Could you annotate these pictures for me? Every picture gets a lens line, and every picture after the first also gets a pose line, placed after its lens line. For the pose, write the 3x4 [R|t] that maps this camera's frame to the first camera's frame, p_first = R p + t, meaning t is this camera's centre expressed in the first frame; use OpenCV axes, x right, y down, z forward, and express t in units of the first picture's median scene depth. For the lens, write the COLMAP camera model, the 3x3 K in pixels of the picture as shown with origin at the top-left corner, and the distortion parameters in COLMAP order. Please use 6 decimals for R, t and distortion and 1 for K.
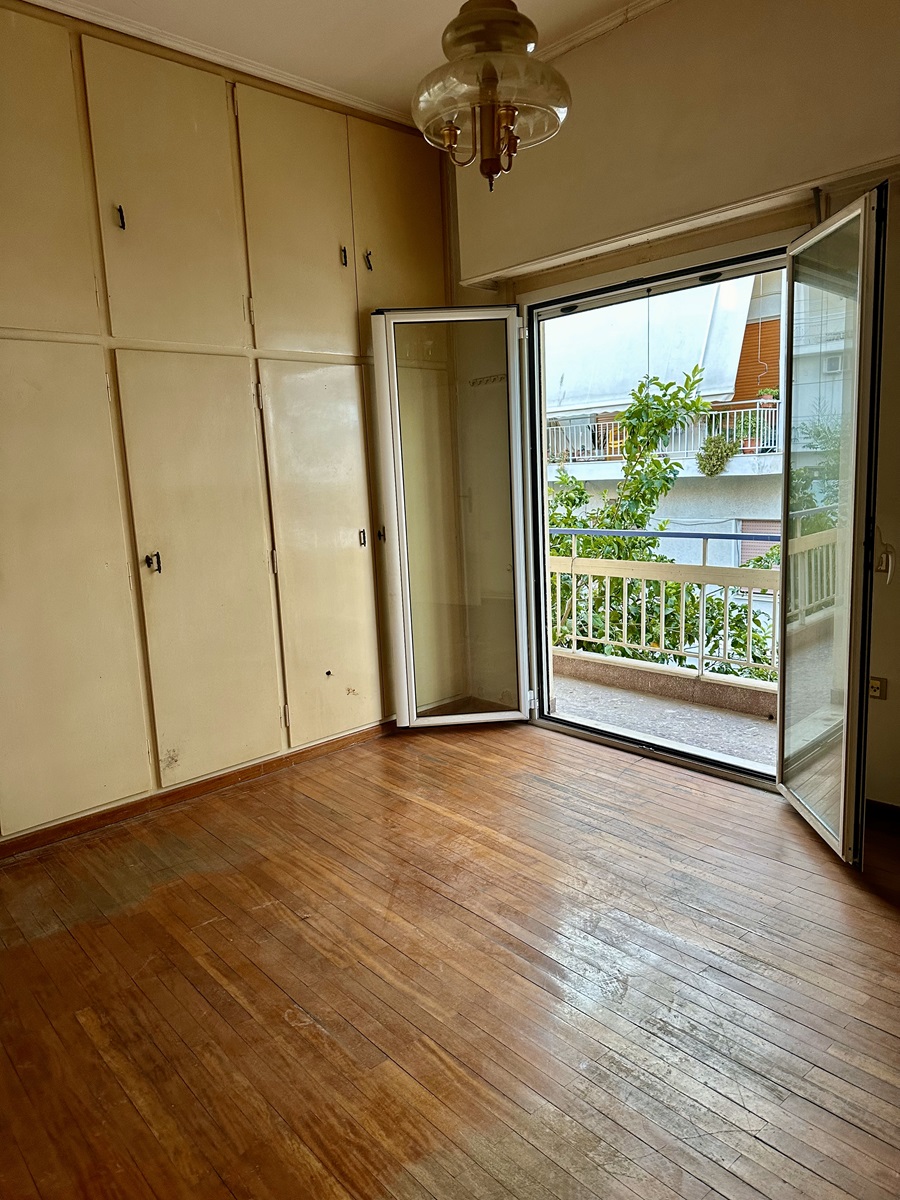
lens RADIAL K [[840.9, 0, 446.6], [0, 840.9, 597.6], [0, 0, 1]] dist [0.006123, -0.001645]
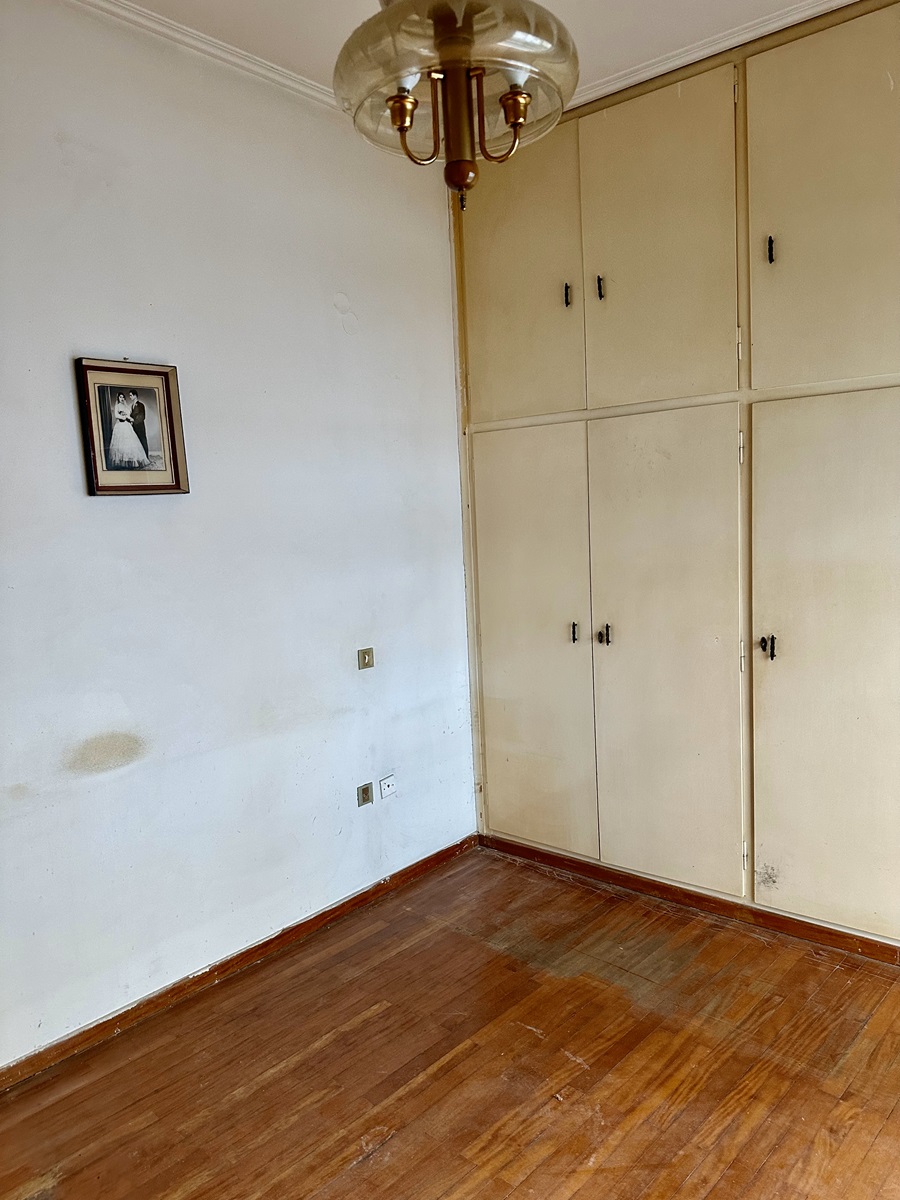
lens RADIAL K [[840.9, 0, 448.5], [0, 840.9, 599.7], [0, 0, 1]] dist [0.006123, -0.001645]
pose [[0.116024, 0.140473, -0.983263, 0.470814], [-0.113161, 0.985372, 0.127422, -0.169050], [0.986779, 0.096483, 0.130223, 0.593049]]
